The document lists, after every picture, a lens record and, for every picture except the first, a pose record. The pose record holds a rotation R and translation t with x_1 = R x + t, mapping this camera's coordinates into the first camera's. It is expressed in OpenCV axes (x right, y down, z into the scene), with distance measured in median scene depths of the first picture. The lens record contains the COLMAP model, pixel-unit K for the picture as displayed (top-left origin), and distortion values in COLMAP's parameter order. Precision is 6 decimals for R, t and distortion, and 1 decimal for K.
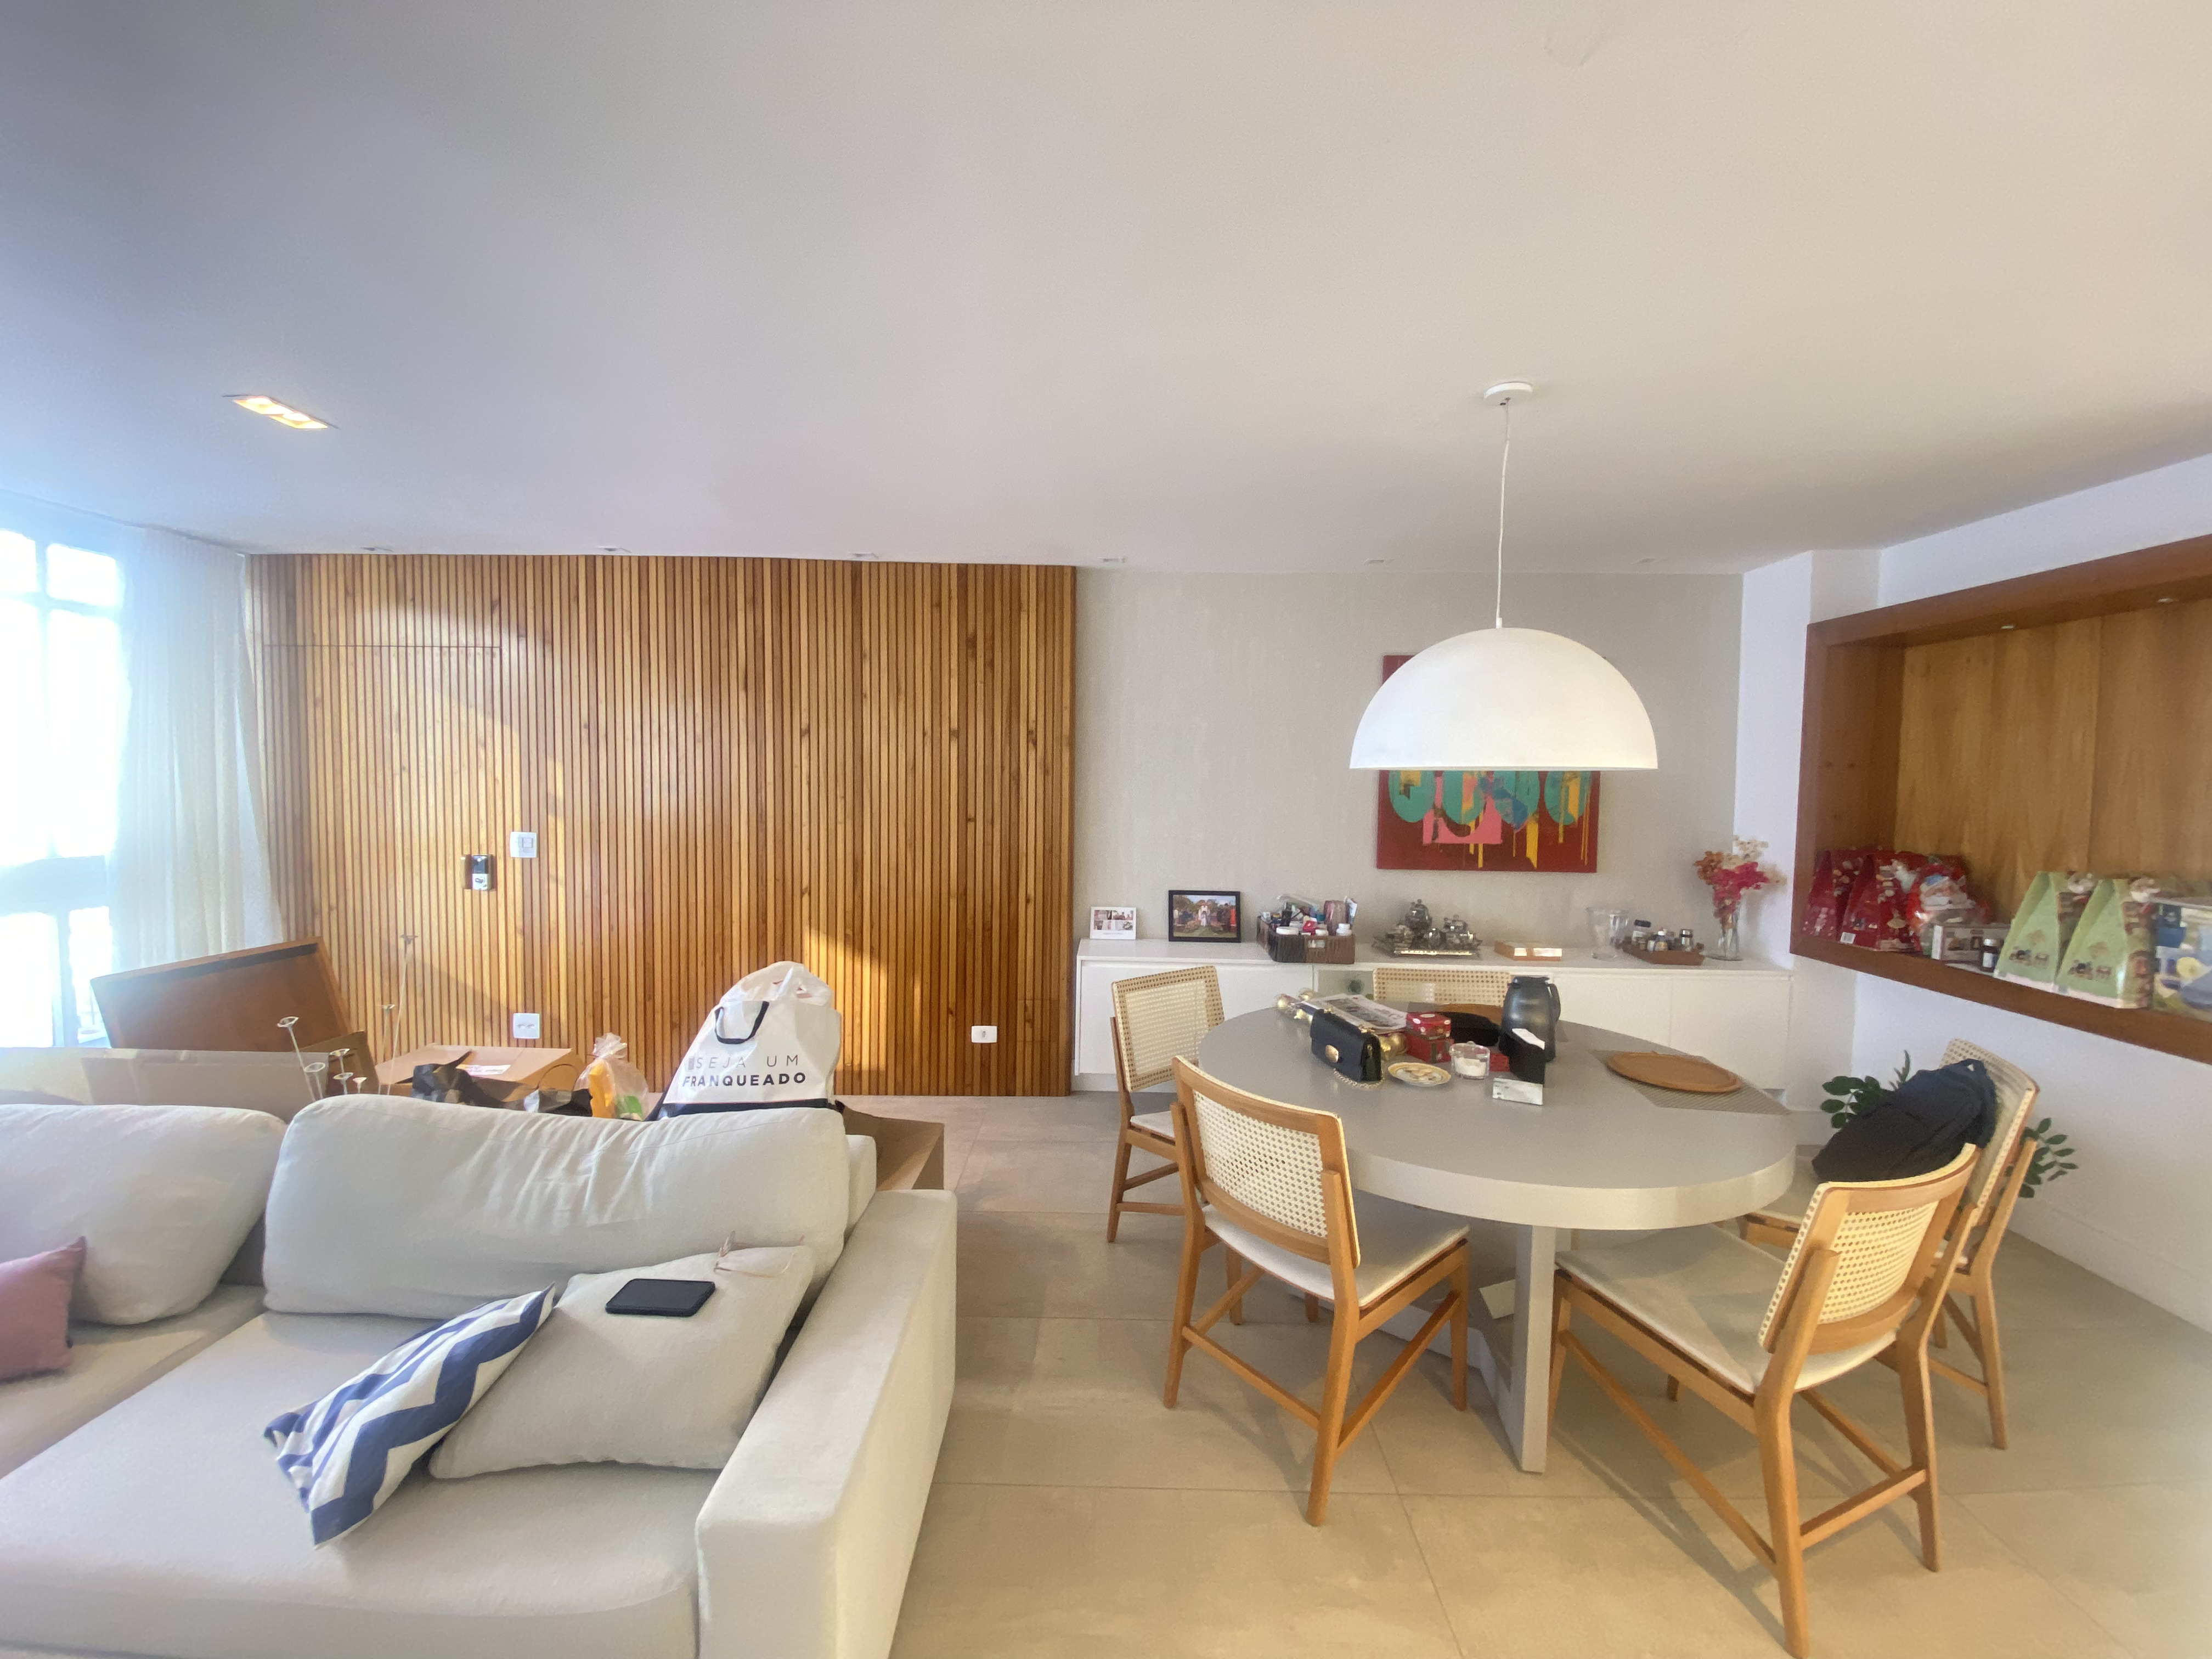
lens RADIAL K [[891.5, 0, 1113.2], [0, 891.5, 828.4], [0, 0, 1]] dist [0.012513, -0.015666]
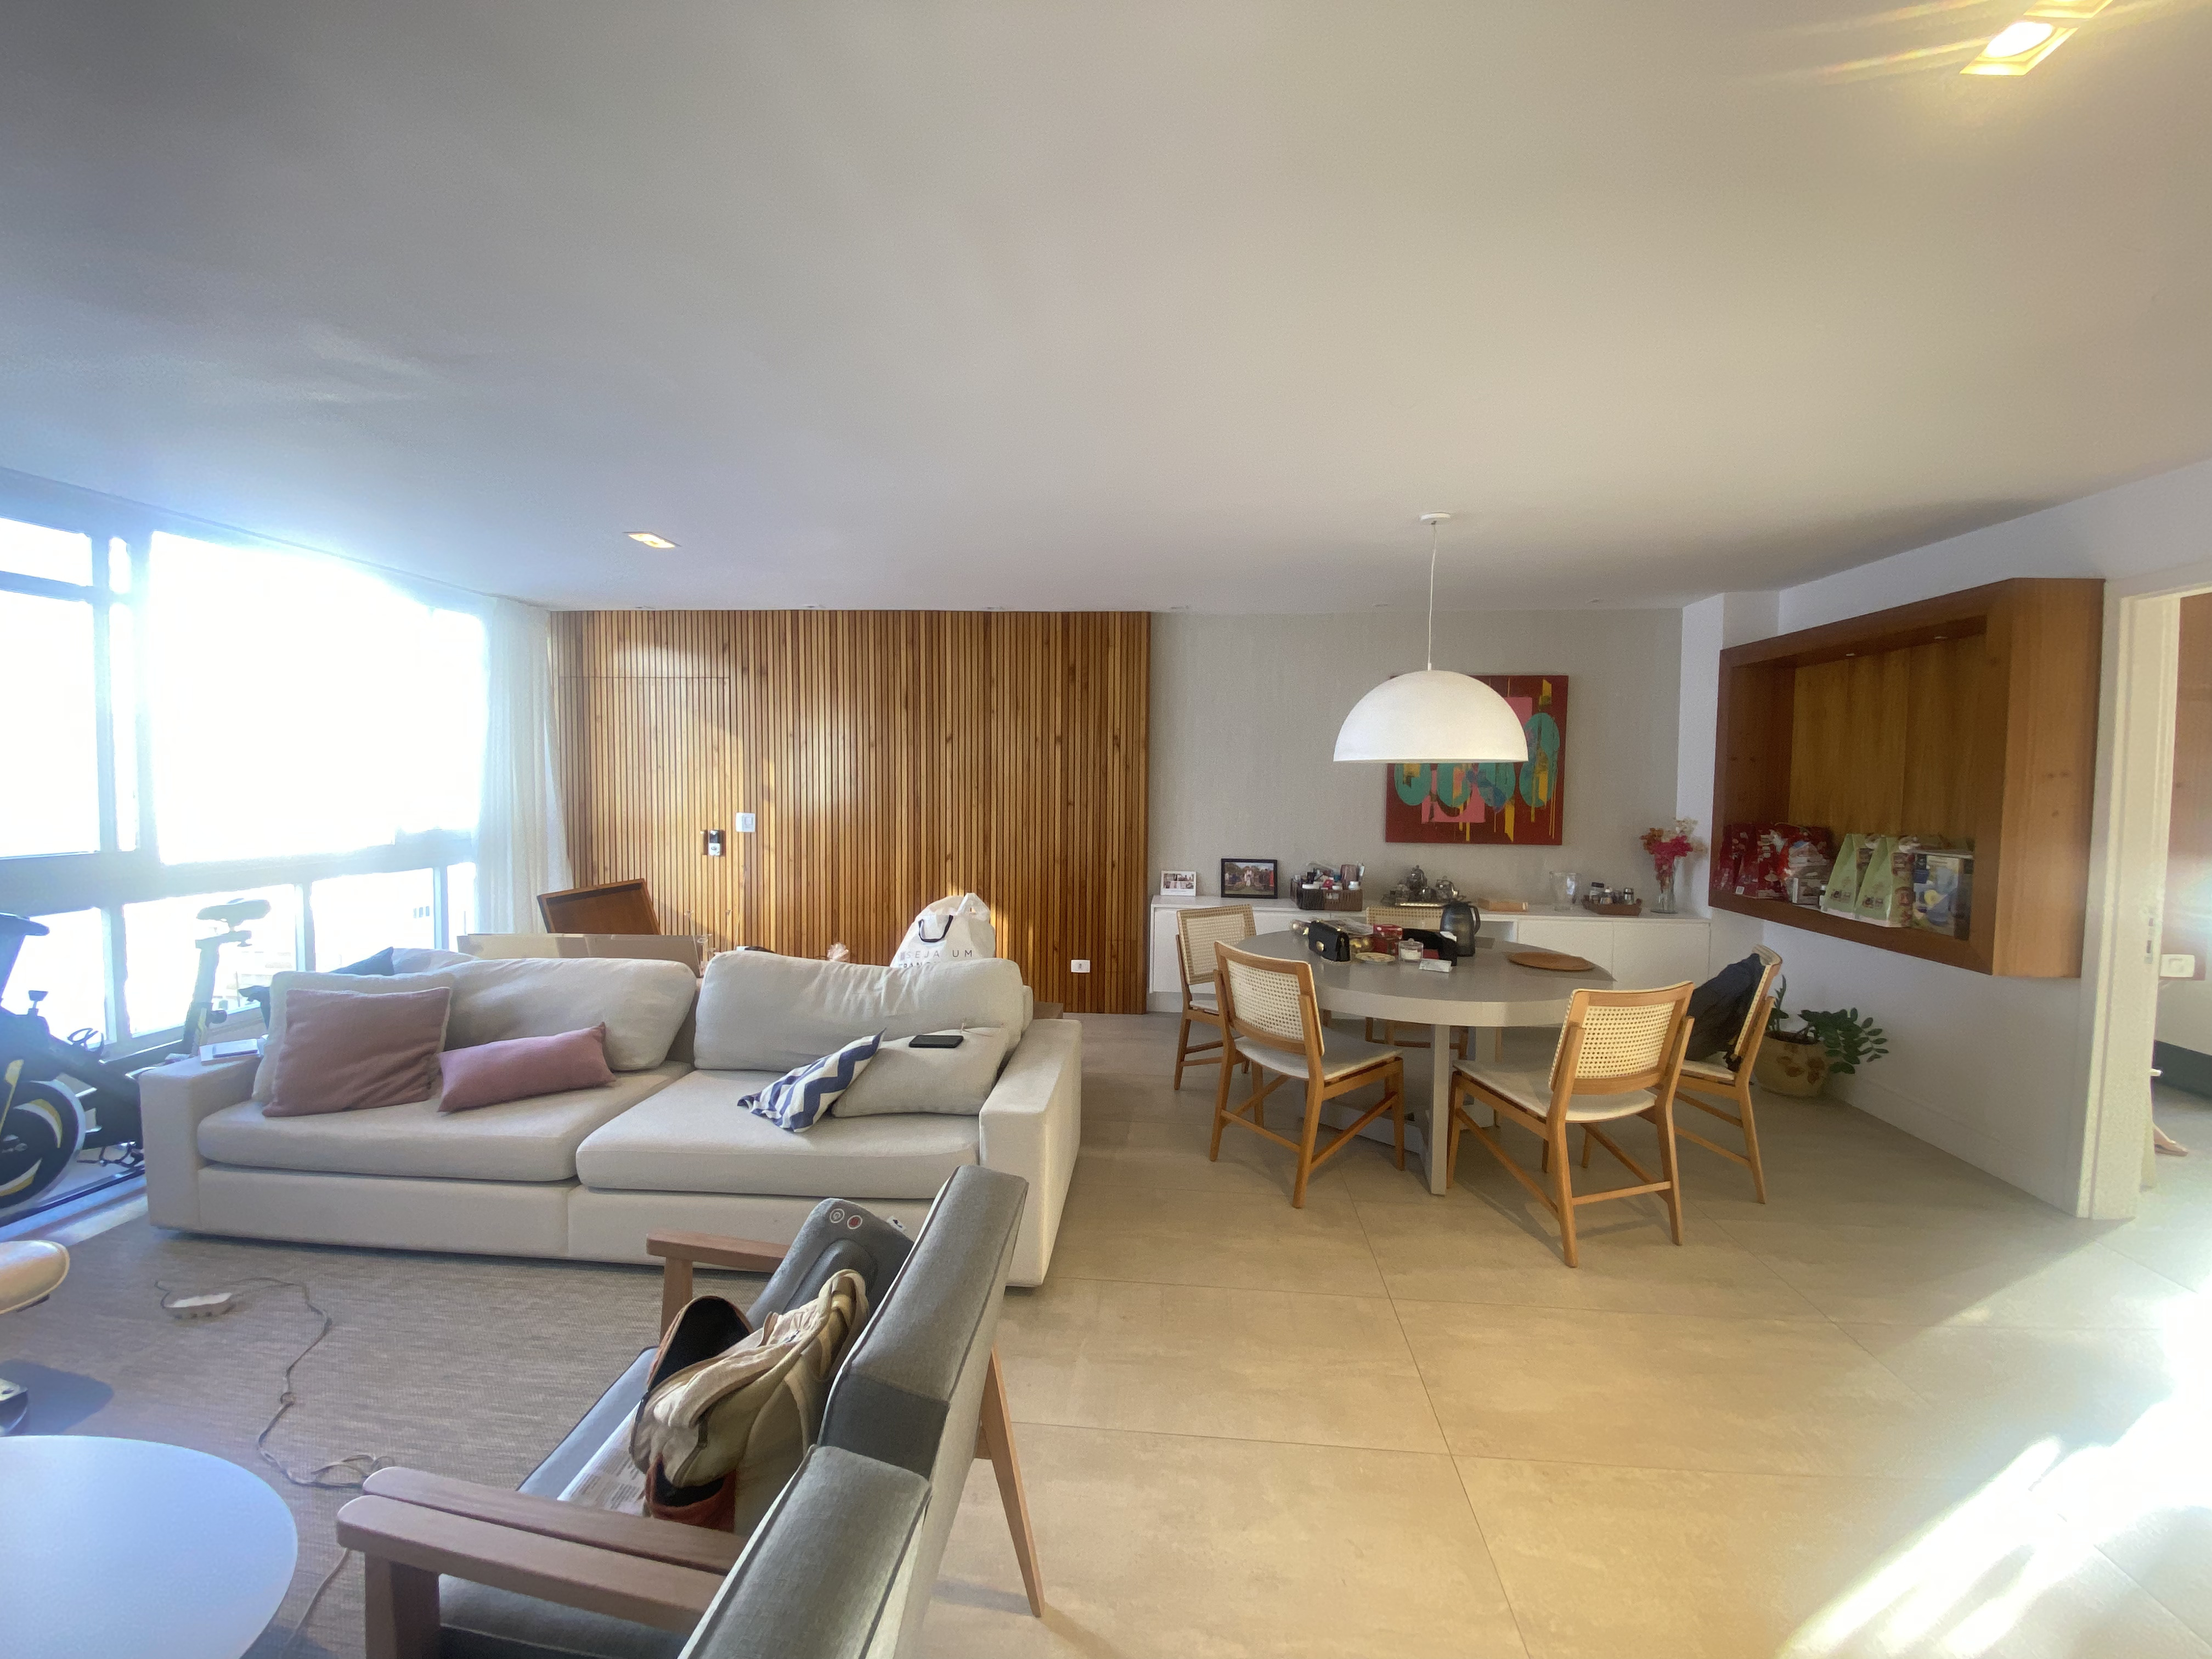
lens RADIAL K [[891.5, 0, 1105.2], [0, 891.5, 817.1], [0, 0, 1]] dist [0.012513, -0.015666]
pose [[0.996462, 0.000900, -0.084035, 0.002663], [-0.002090, 0.999899, -0.014080, 0.028860], [0.084014, 0.014206, 0.996363, -0.317422]]
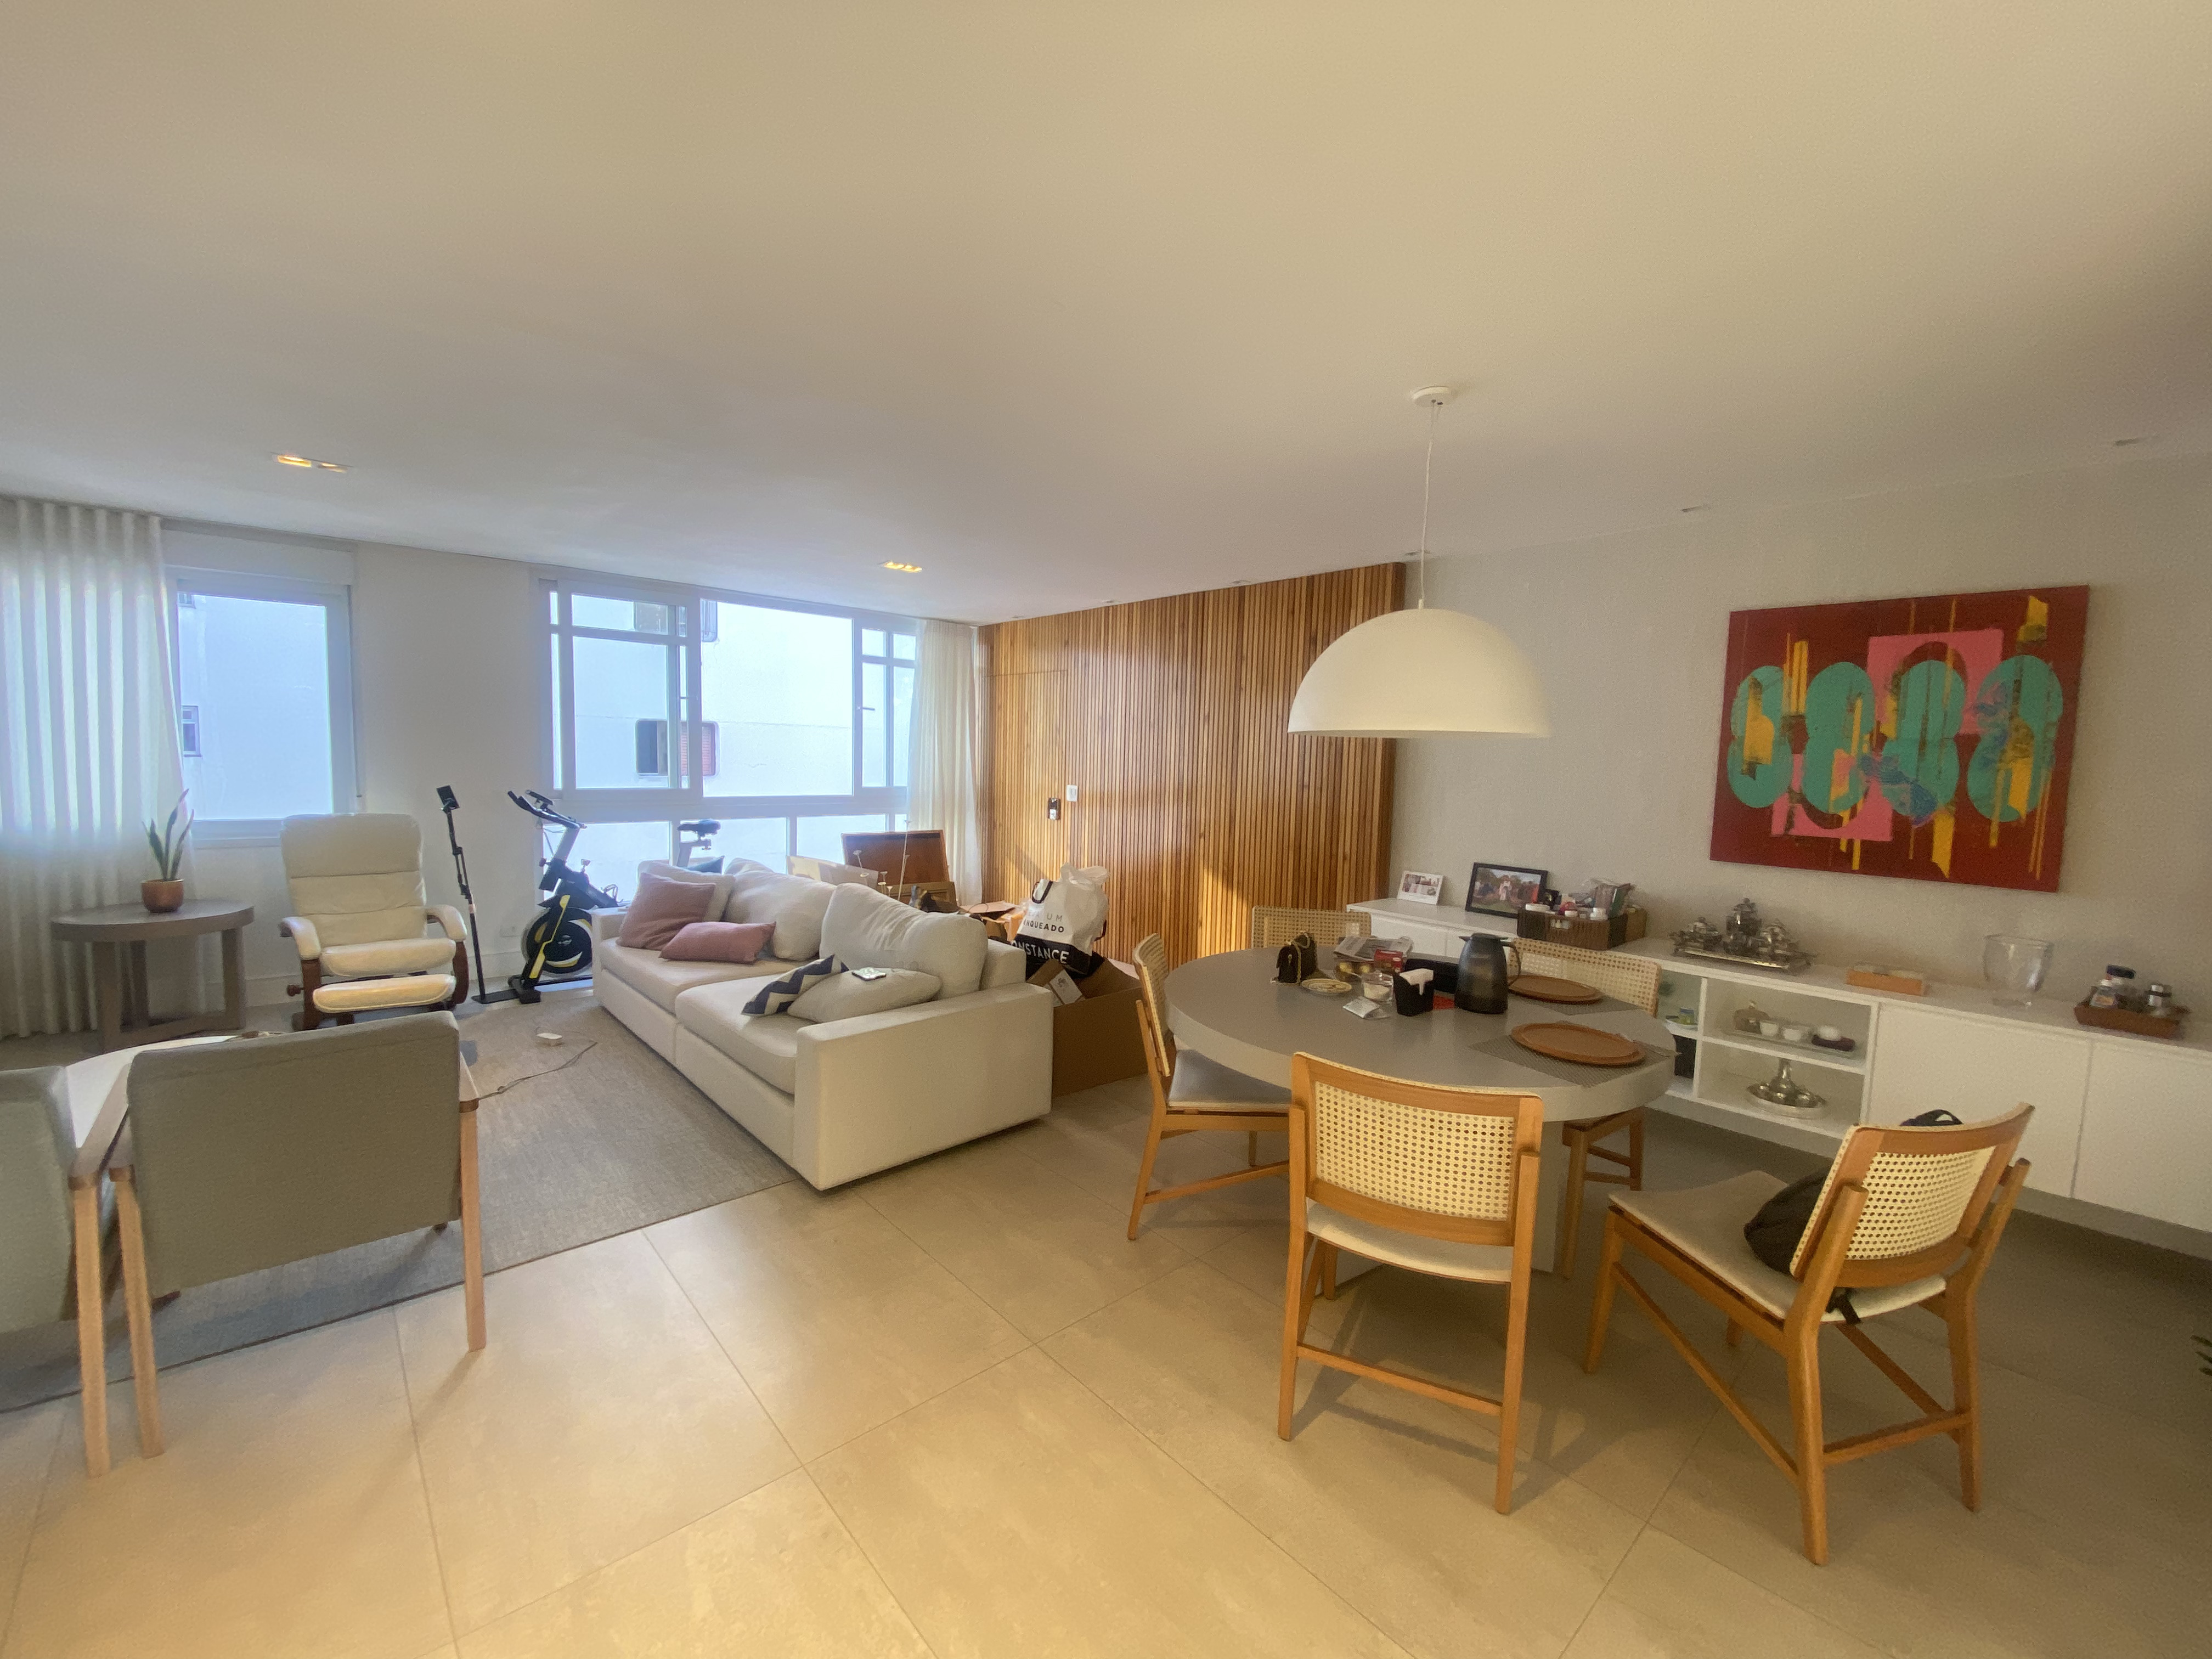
lens RADIAL K [[891.5, 0, 1093.7], [0, 891.5, 818.8], [0, 0, 1]] dist [0.012513, -0.015666]
pose [[0.675033, 0.060125, -0.735333, 0.540876], [-0.063305, 0.997718, 0.023465, 0.023273], [0.735066, 0.030710, 0.677299, -0.029950]]
